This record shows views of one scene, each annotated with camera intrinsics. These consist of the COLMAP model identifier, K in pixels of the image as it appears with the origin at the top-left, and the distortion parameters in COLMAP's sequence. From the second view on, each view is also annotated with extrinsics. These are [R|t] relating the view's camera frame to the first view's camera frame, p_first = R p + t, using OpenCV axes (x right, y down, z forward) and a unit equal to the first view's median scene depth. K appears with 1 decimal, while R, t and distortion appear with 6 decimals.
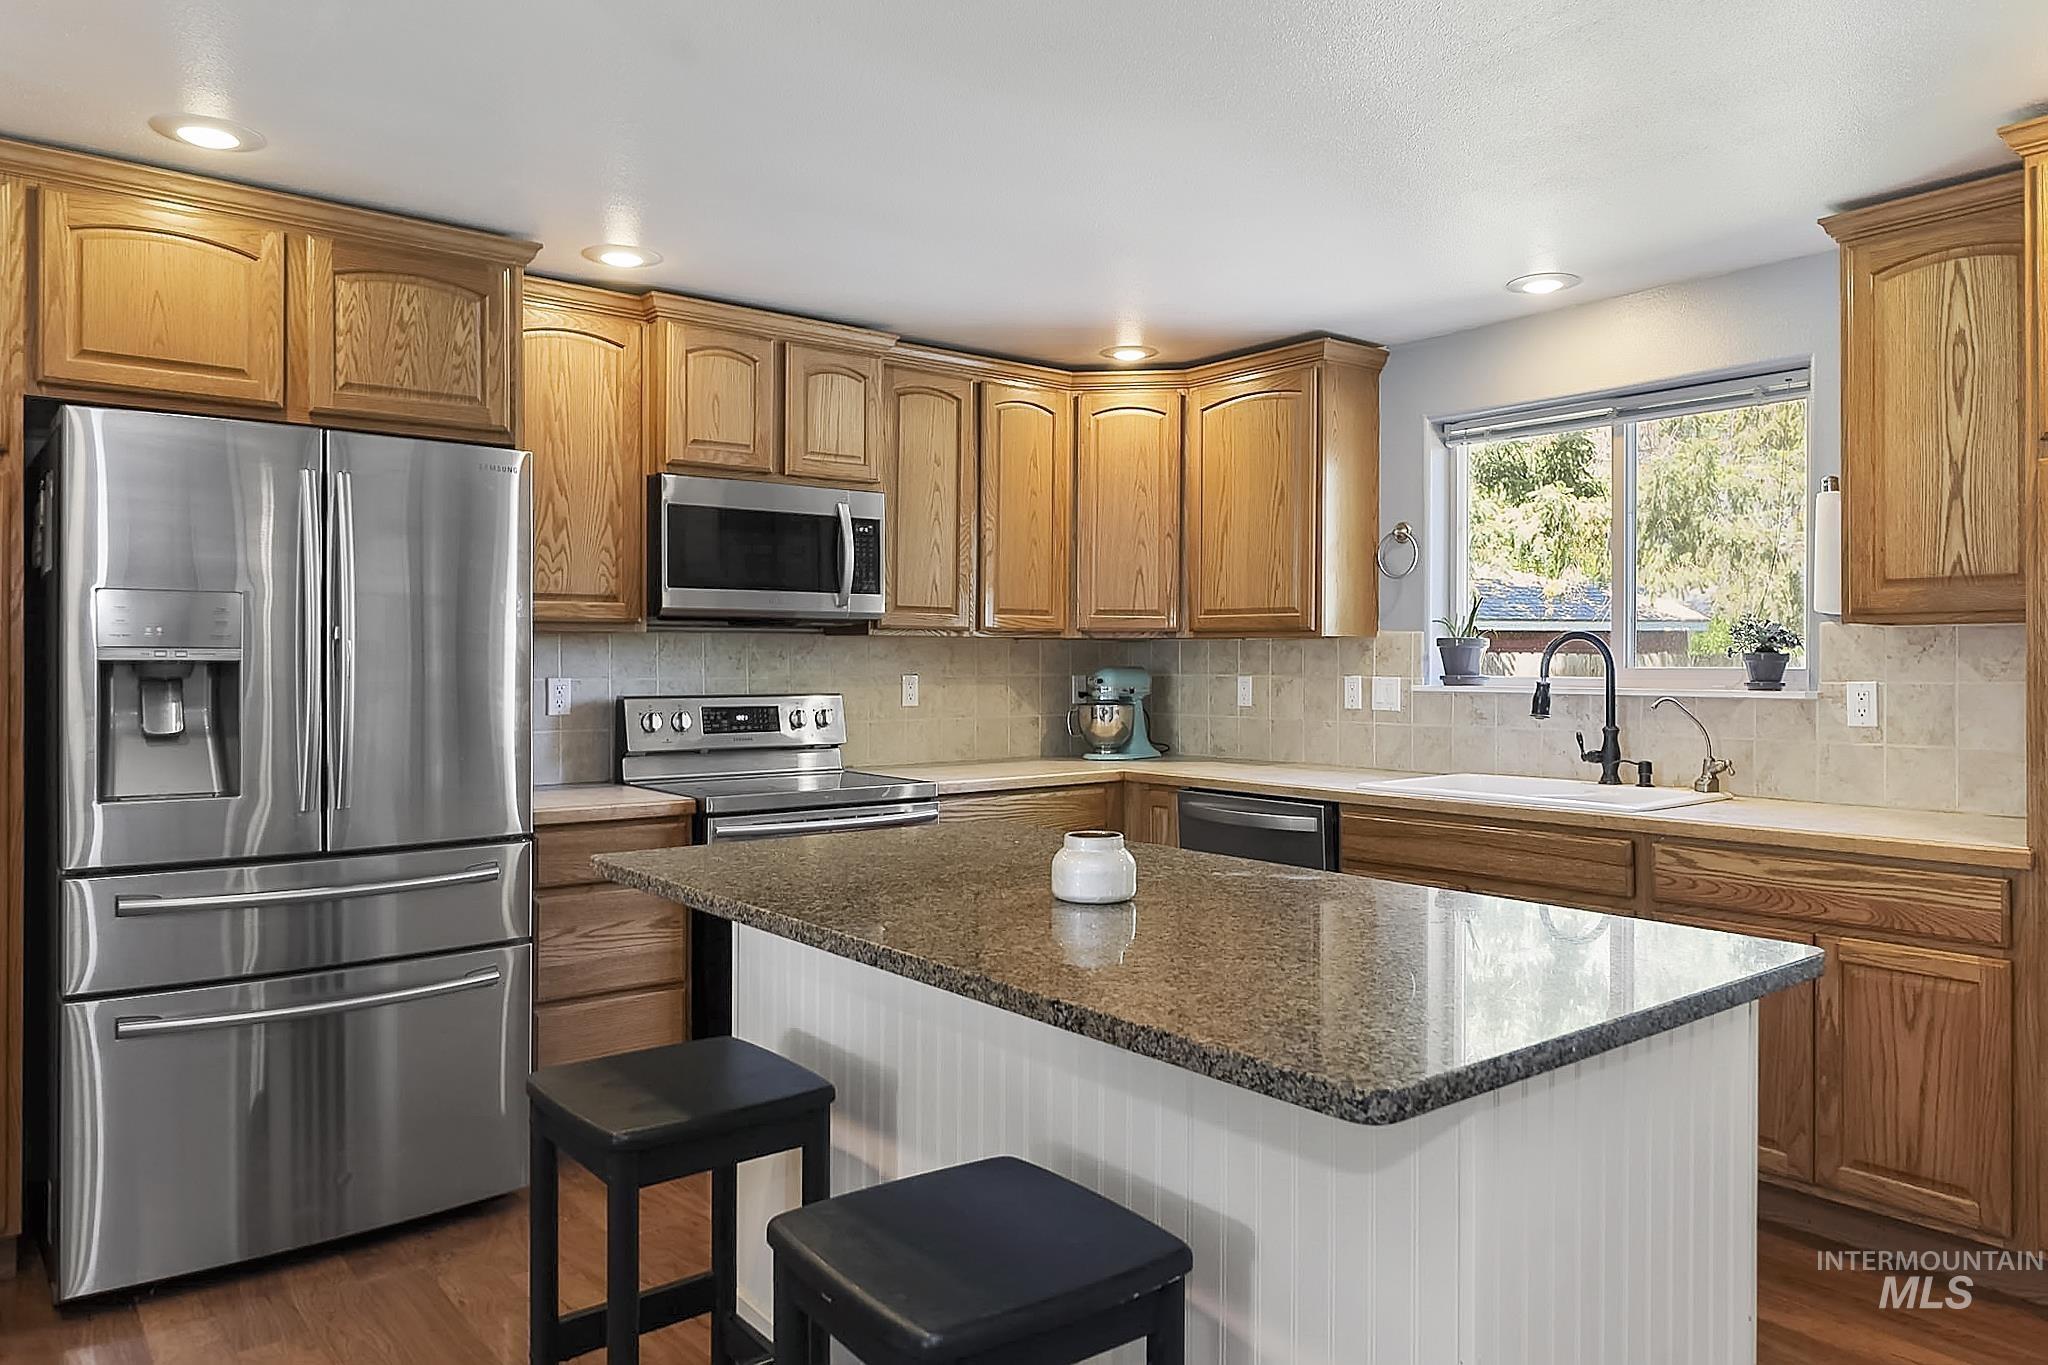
lens RADIAL K [[1348.0, 0, 1029.1], [0, 1348.0, 666.8], [0, 0, 1]] dist [0.005284, -0.003379]
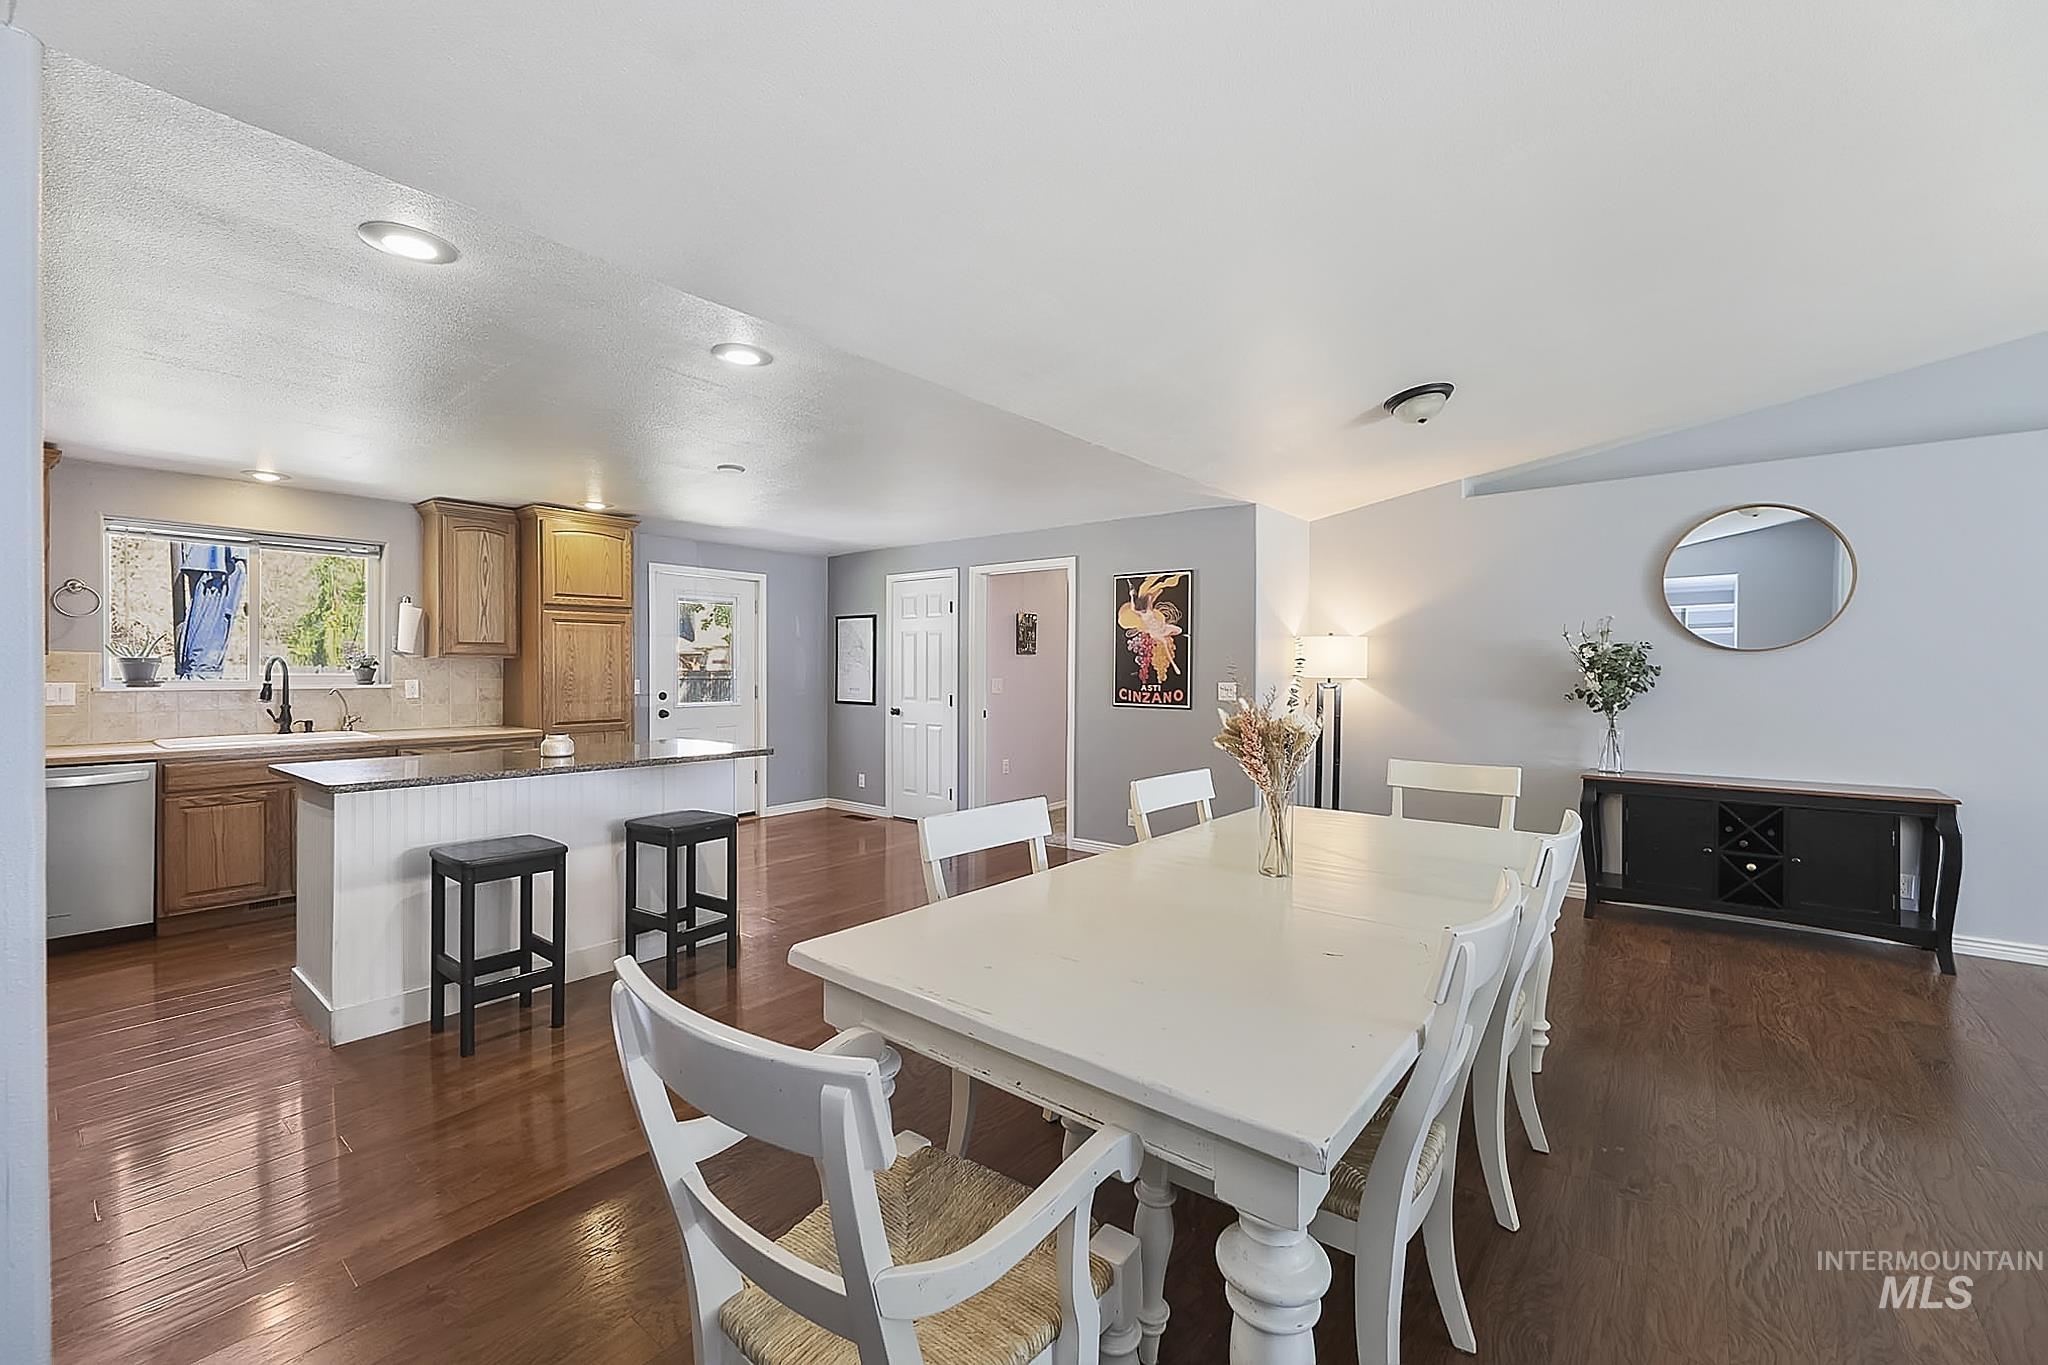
lens RADIAL K [[833.9, 0, 1024.3], [0, 833.9, 670.3], [0, 0, 1]] dist [0.003936, -0.000083]
pose [[-0.212816, -0.005058, 0.977079, -0.960845], [-0.001170, 0.999987, 0.004921, -0.013186], [-0.977092, -0.000096, -0.212819, 0.189295]]
